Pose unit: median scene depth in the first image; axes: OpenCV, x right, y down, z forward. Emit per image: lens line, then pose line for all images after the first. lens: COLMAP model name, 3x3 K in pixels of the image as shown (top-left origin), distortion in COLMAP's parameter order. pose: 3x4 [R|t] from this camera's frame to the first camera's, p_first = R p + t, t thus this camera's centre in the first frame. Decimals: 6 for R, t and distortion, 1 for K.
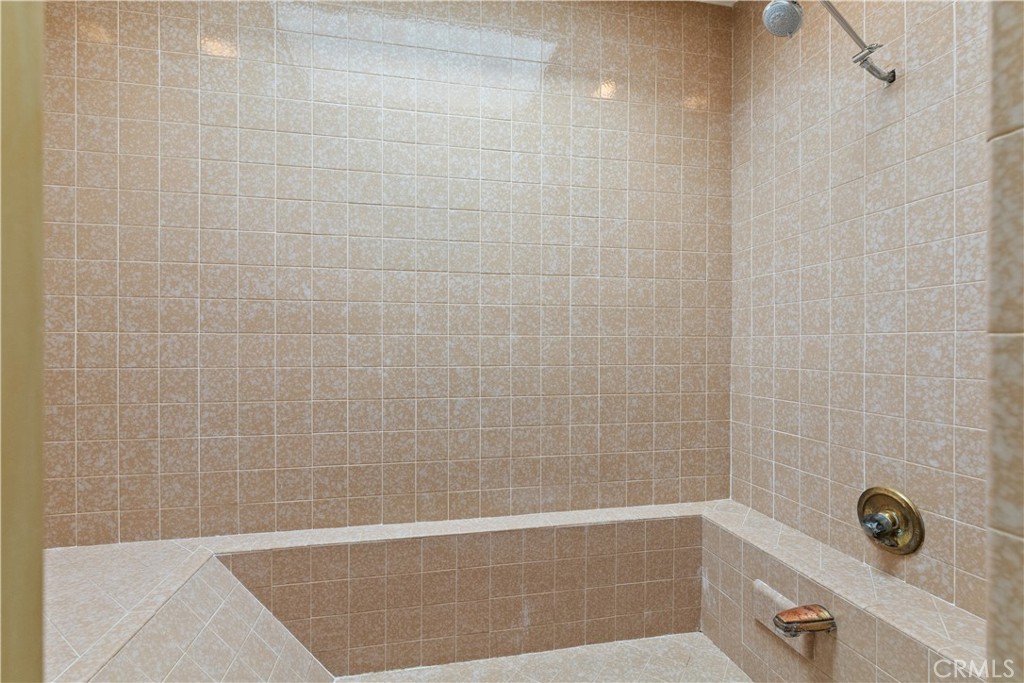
lens RADIAL K [[465.8, 0, 515.4], [0, 465.8, 345.1], [0, 0, 1]] dist [0.001536, 0.000106]
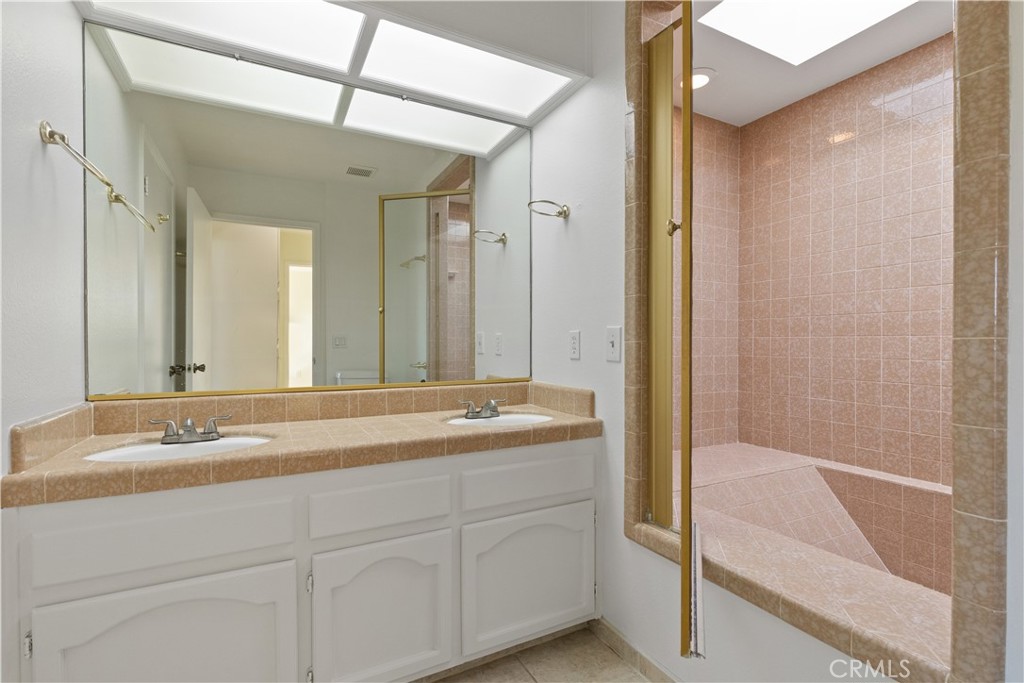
lens RADIAL K [[465.8, 0, 515.4], [0, 465.8, 345.1], [0, 0, 1]] dist [0.001536, 0.000106]
pose [[0.278032, 0.002380, -0.960569, 0.644688], [-0.001889, 0.999996, 0.001931, 0.003841], [0.960570, 0.001278, 0.278035, -0.496264]]
